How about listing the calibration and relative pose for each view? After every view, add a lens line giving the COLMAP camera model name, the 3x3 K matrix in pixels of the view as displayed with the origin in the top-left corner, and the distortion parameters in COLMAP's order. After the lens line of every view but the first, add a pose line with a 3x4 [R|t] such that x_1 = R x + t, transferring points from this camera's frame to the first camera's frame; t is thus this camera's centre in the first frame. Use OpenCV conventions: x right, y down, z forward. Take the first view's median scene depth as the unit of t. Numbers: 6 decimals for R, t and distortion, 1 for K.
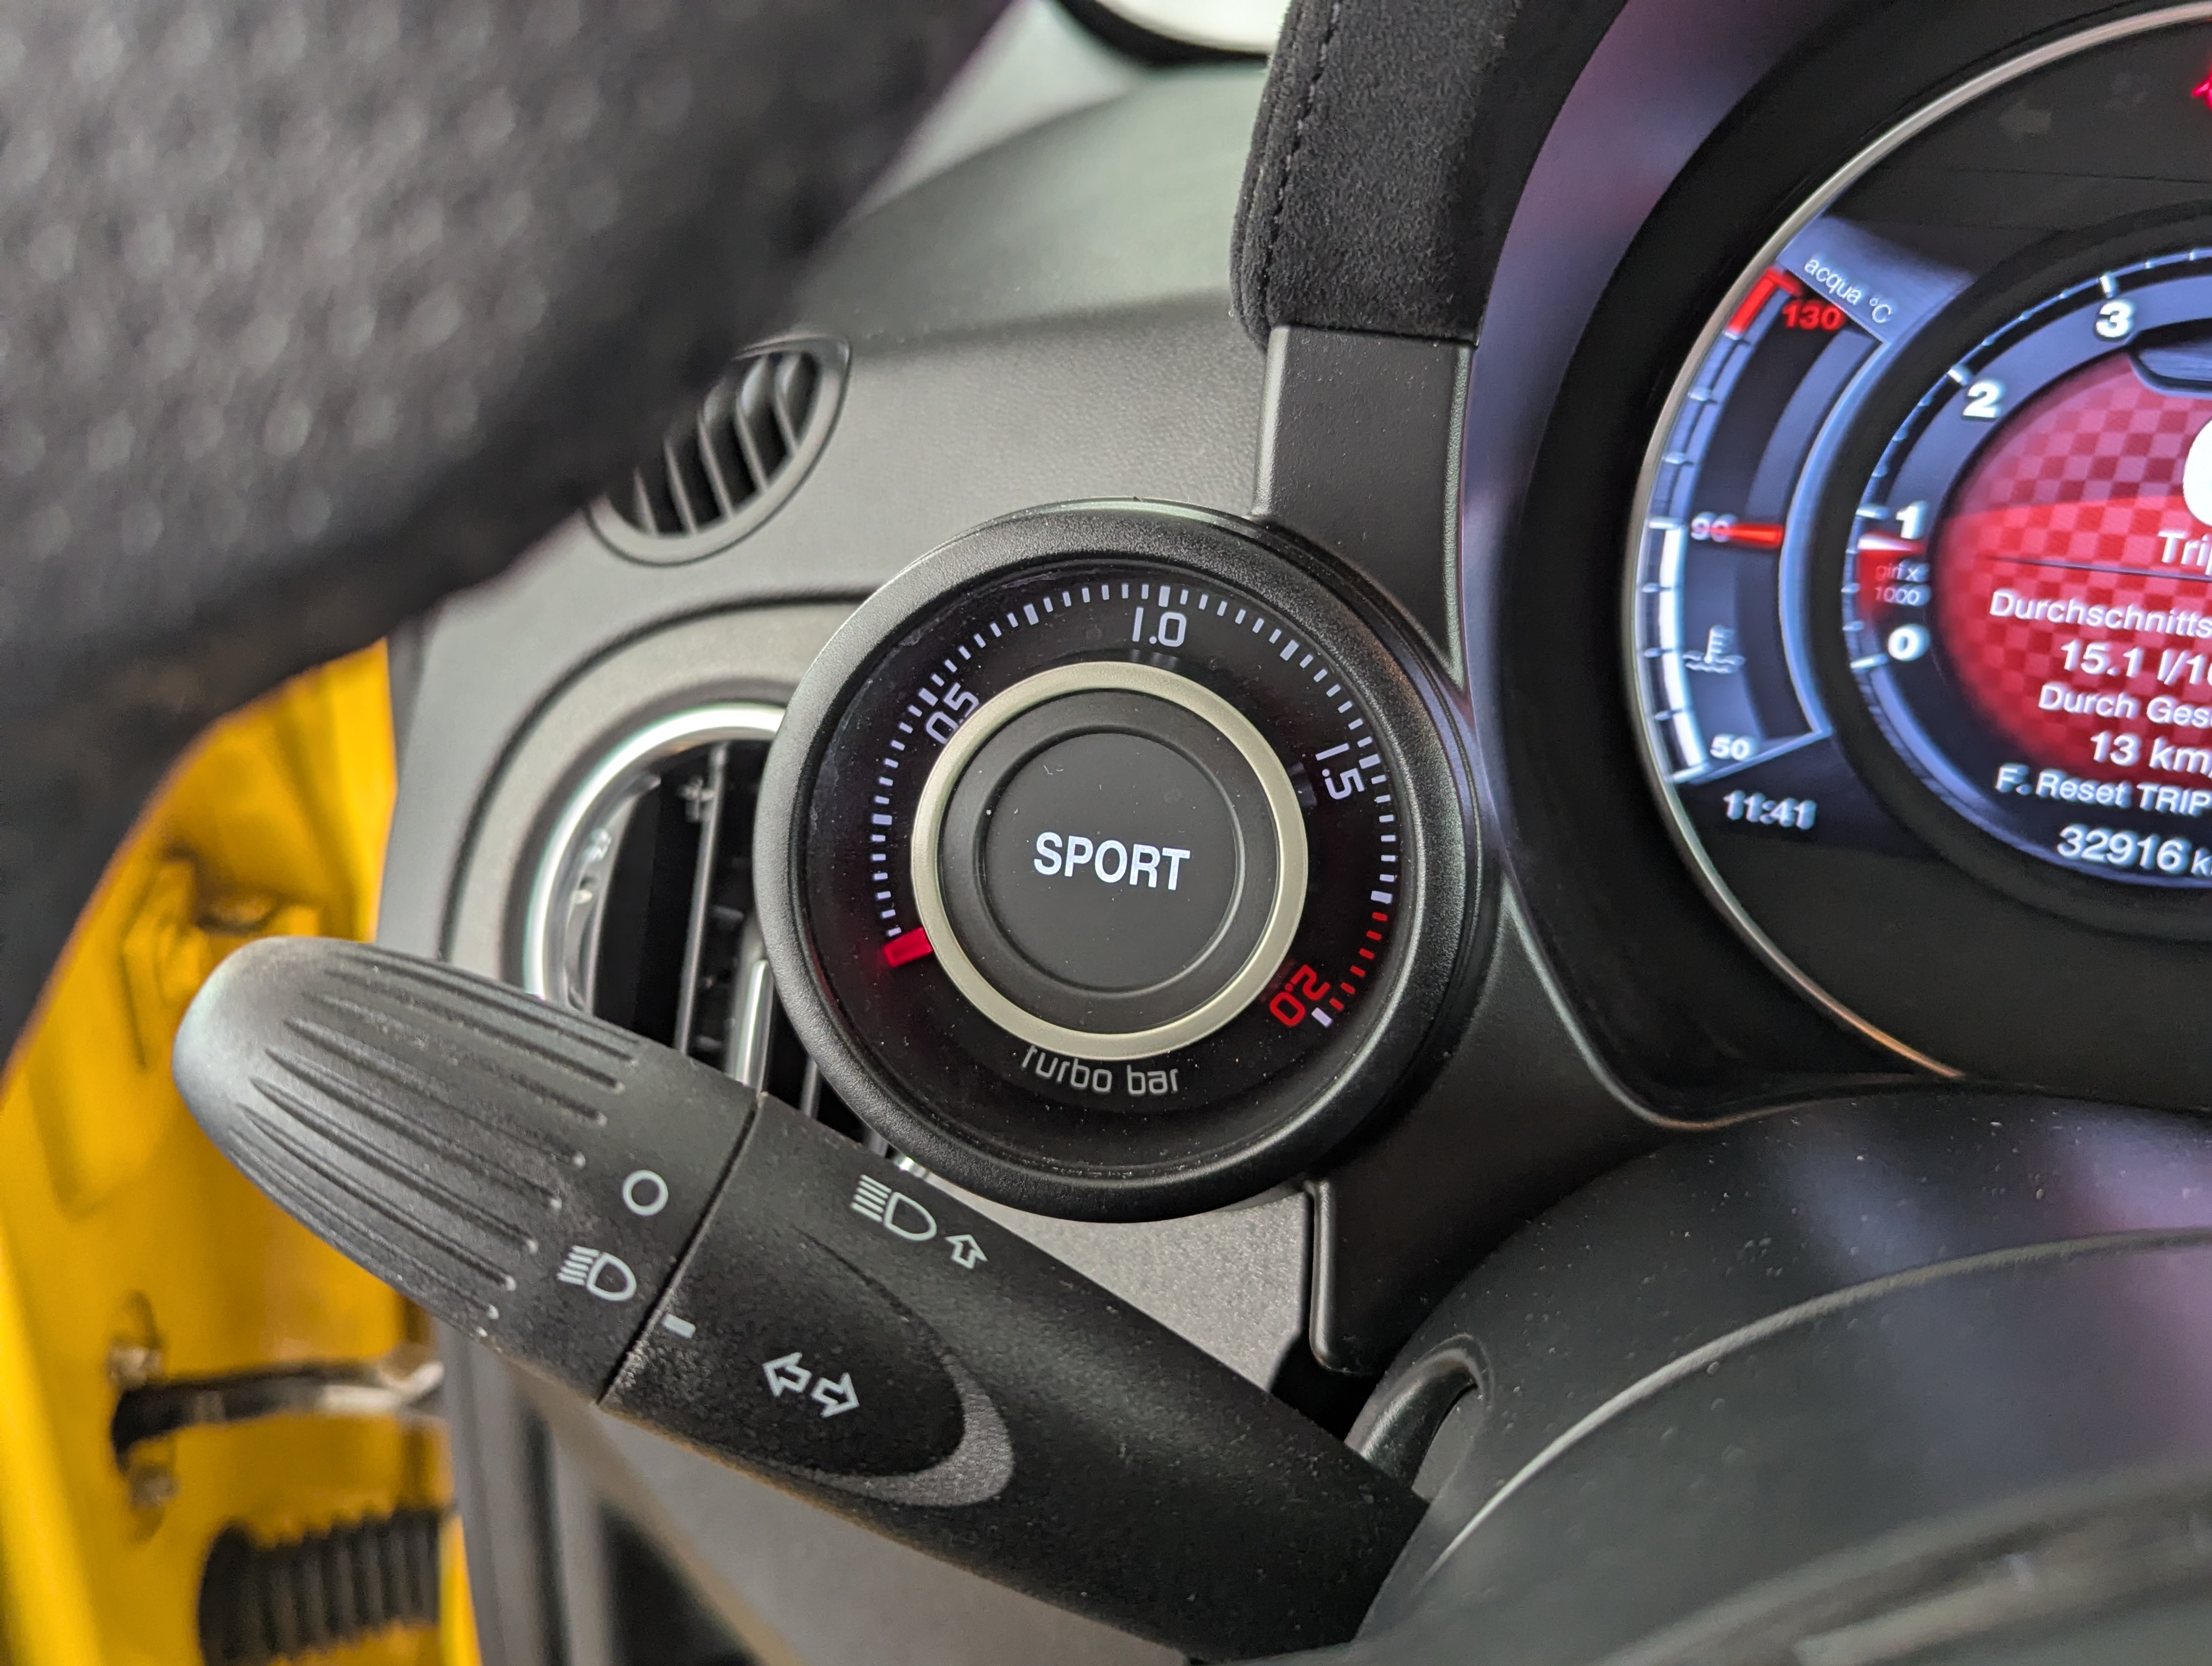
lens RADIAL K [[2004.8, 0, 1105.7], [0, 2004.8, 812.8], [0, 0, 1]] dist [0.050895, -0.052782]
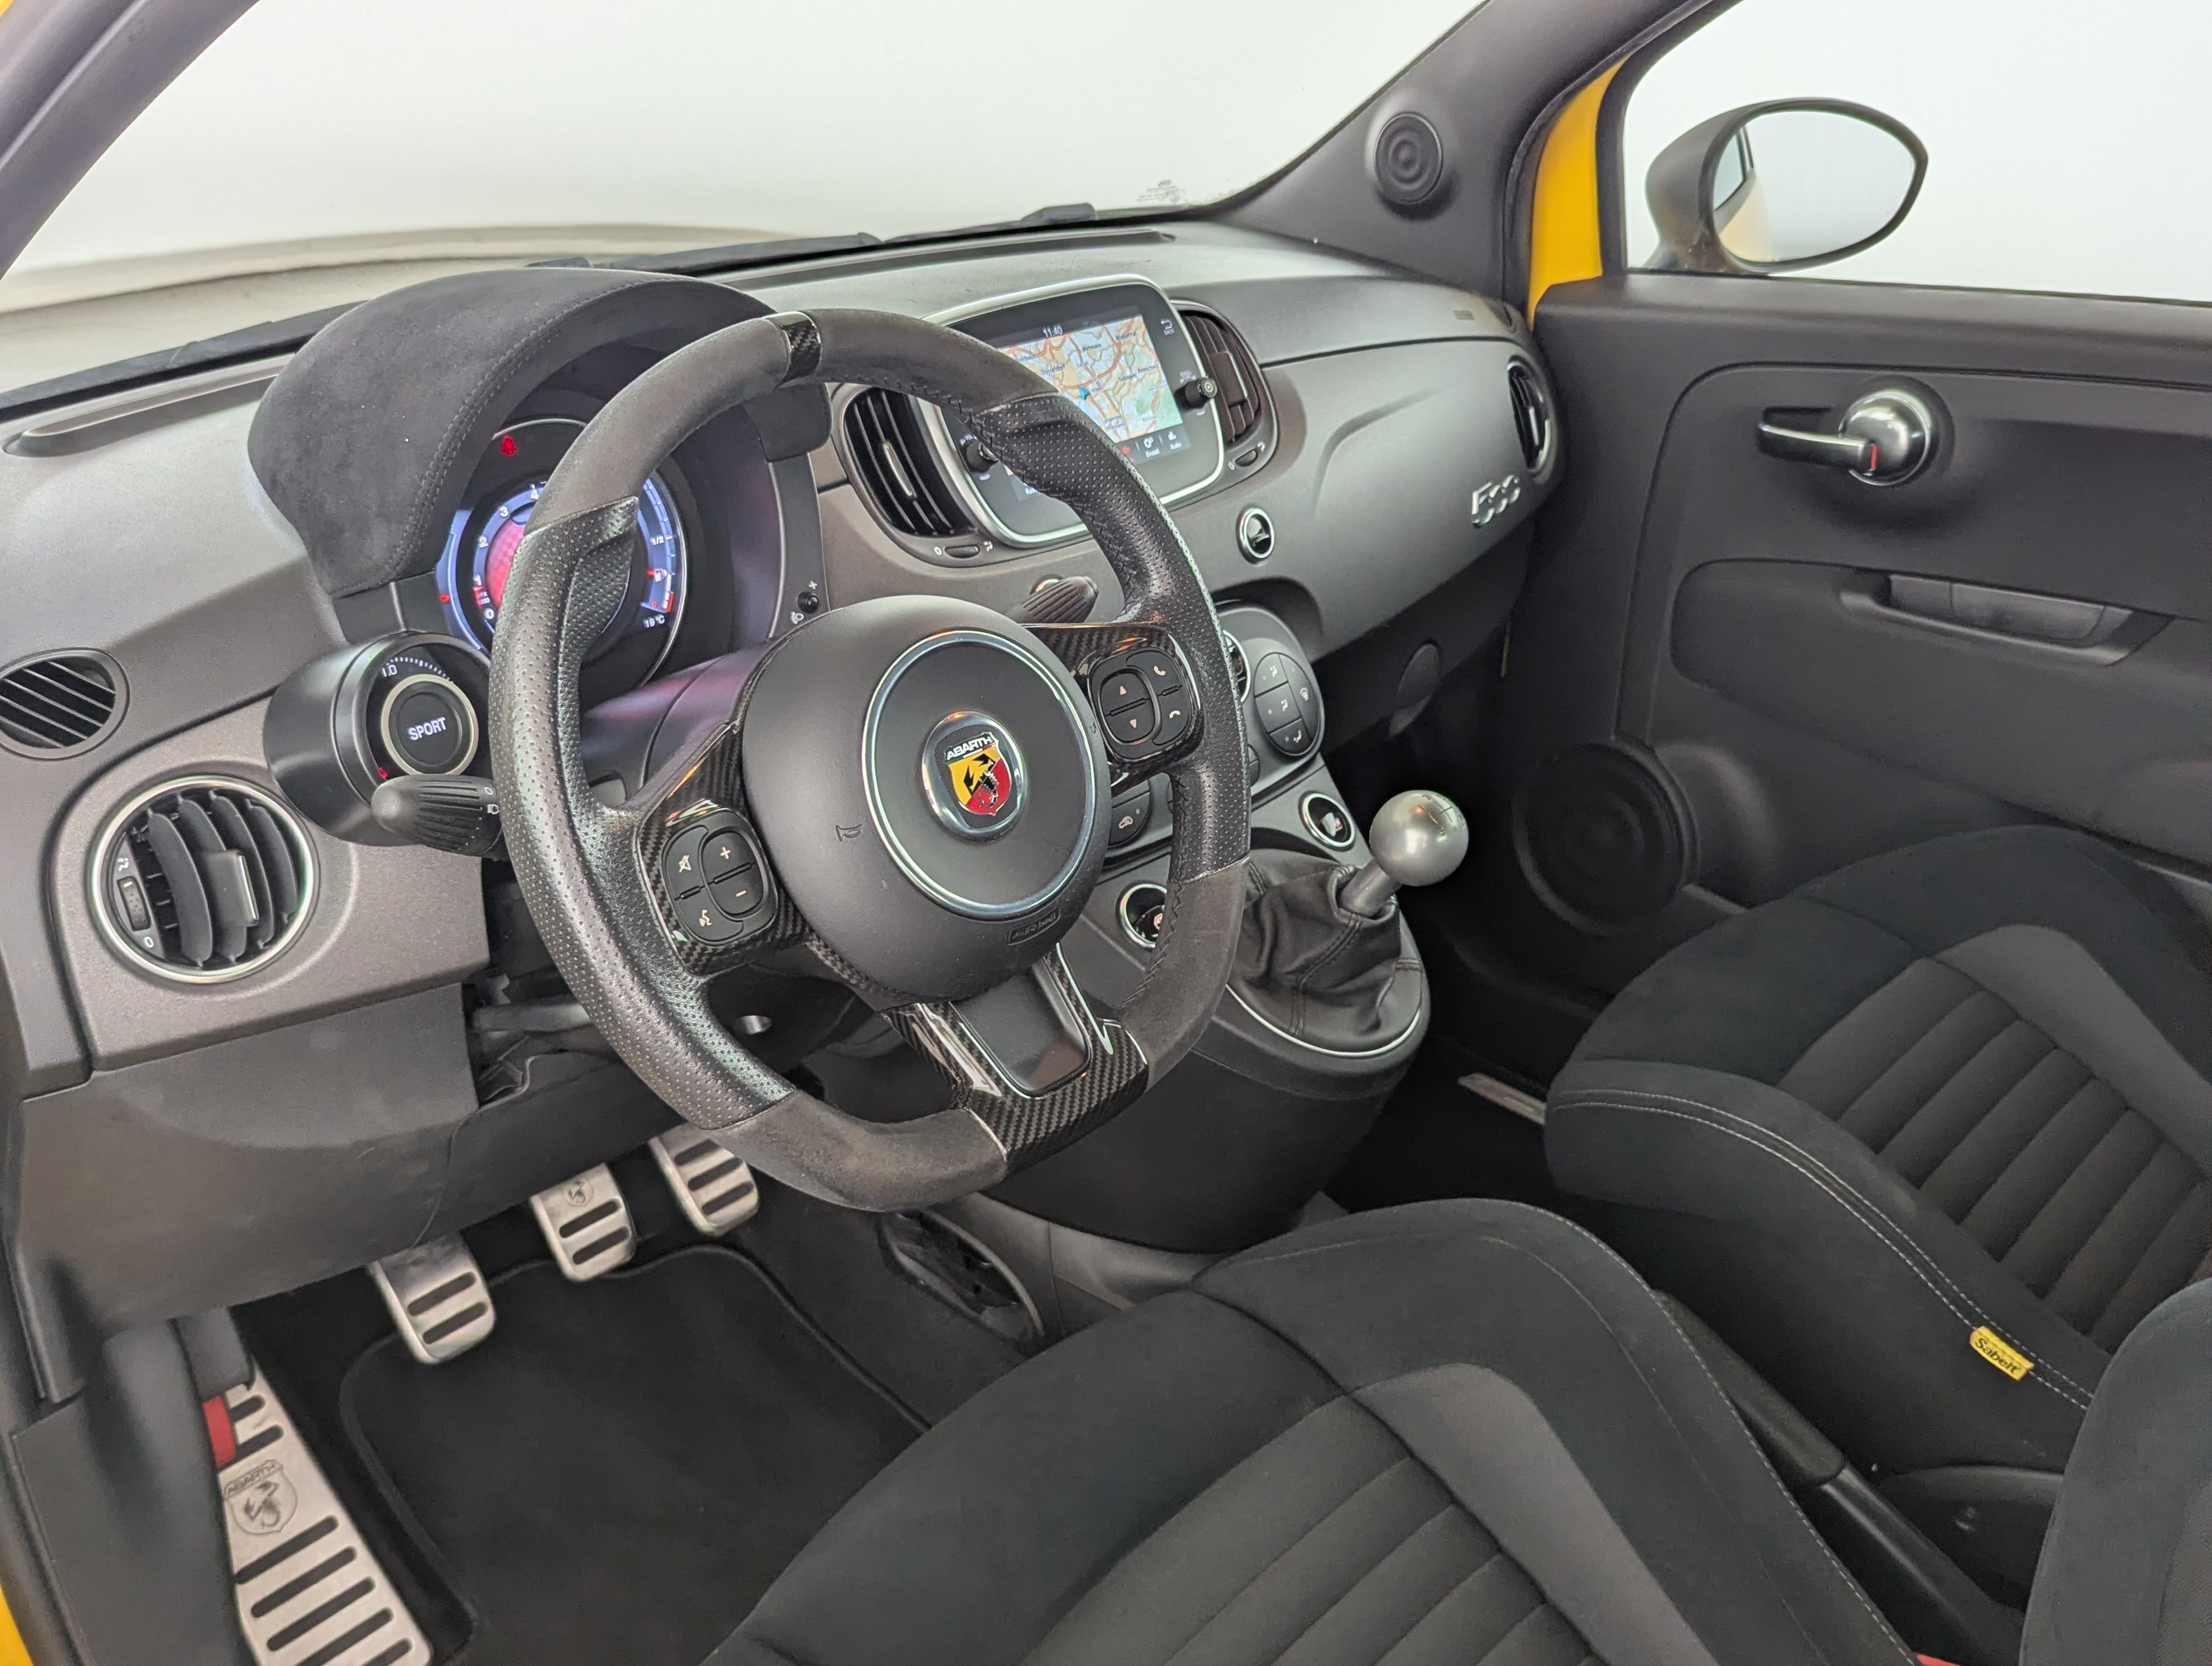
lens RADIAL K [[2004.8, 0, 1144.6], [0, 2004.8, 841.5], [0, 0, 1]] dist [0.050895, -0.052782]
pose [[0.411743, -0.416732, 0.810433, -2.153863], [0.389278, 0.884525, 0.257057, -0.196732], [-0.823973, 0.209642, 0.526421, -1.687464]]
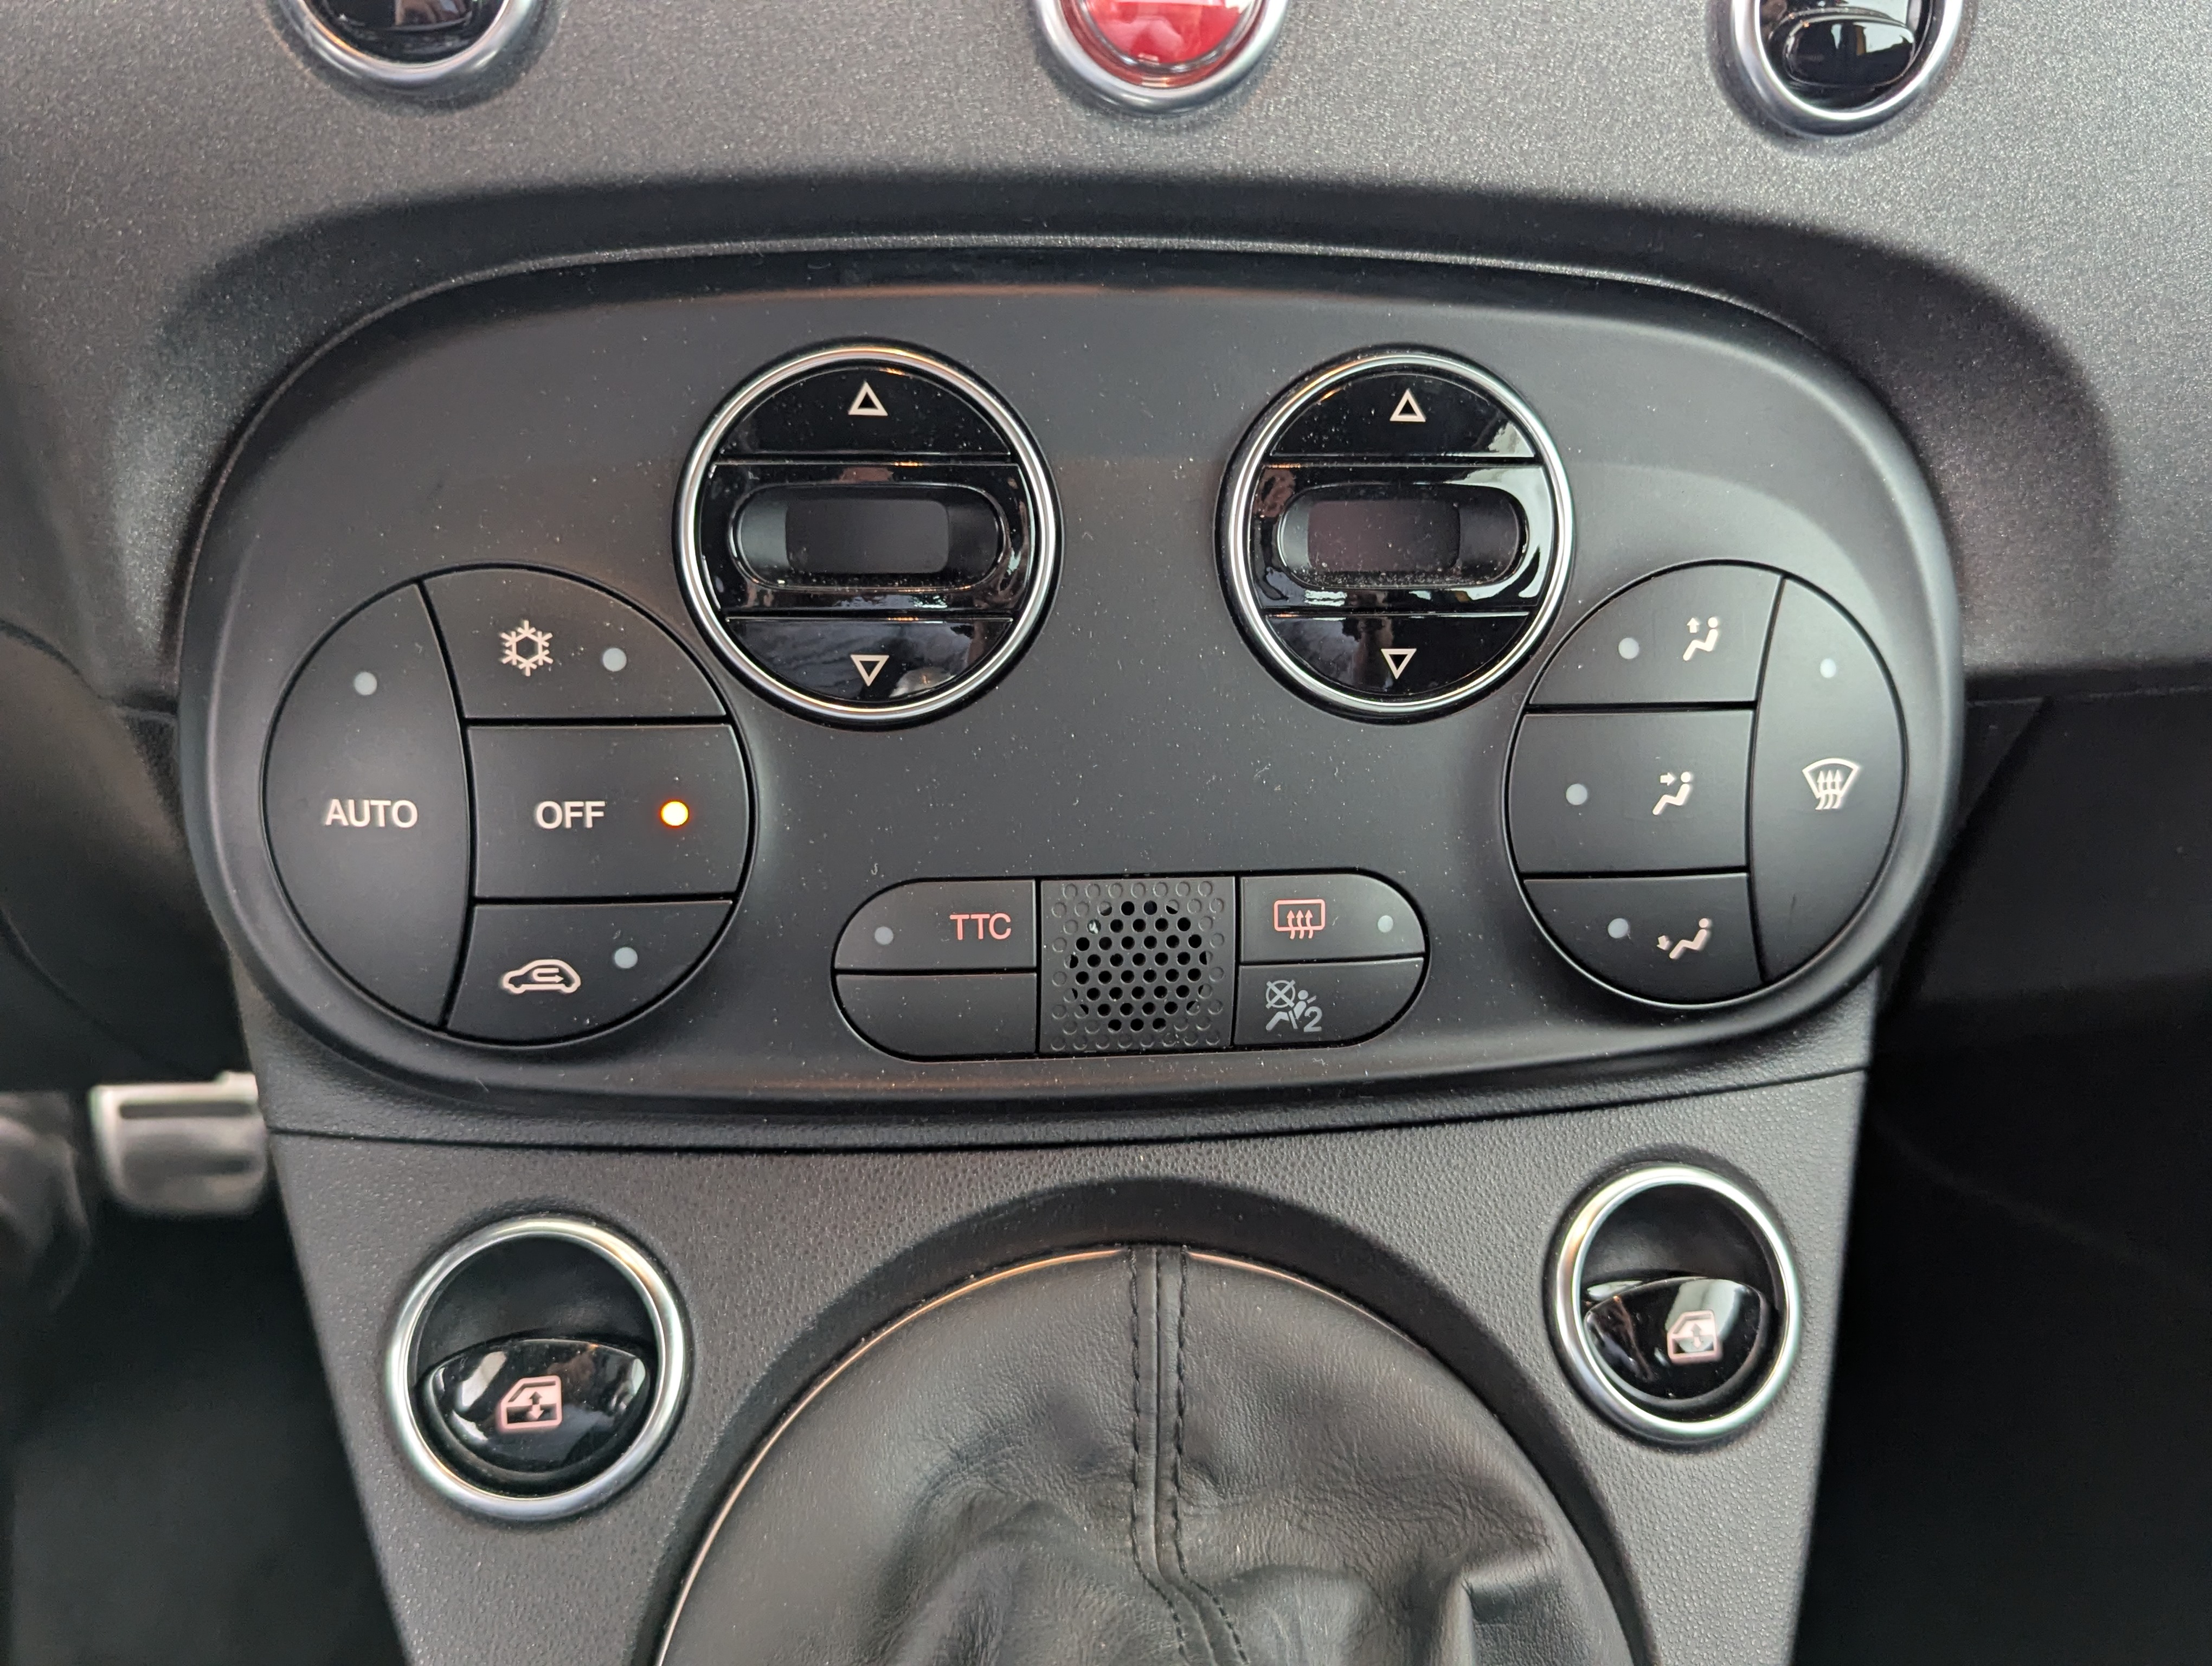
lens RADIAL K [[2315.8, 0, 1121.5], [0, 2315.8, 856.7], [0, 0, 1]] dist [0.005659, 0.000000]
pose [[0.907704, -0.210242, 0.363143, 1.053896], [0.120425, 0.959541, 0.254516, 0.504134], [-0.401960, -0.187293, 0.896297, -0.609038]]
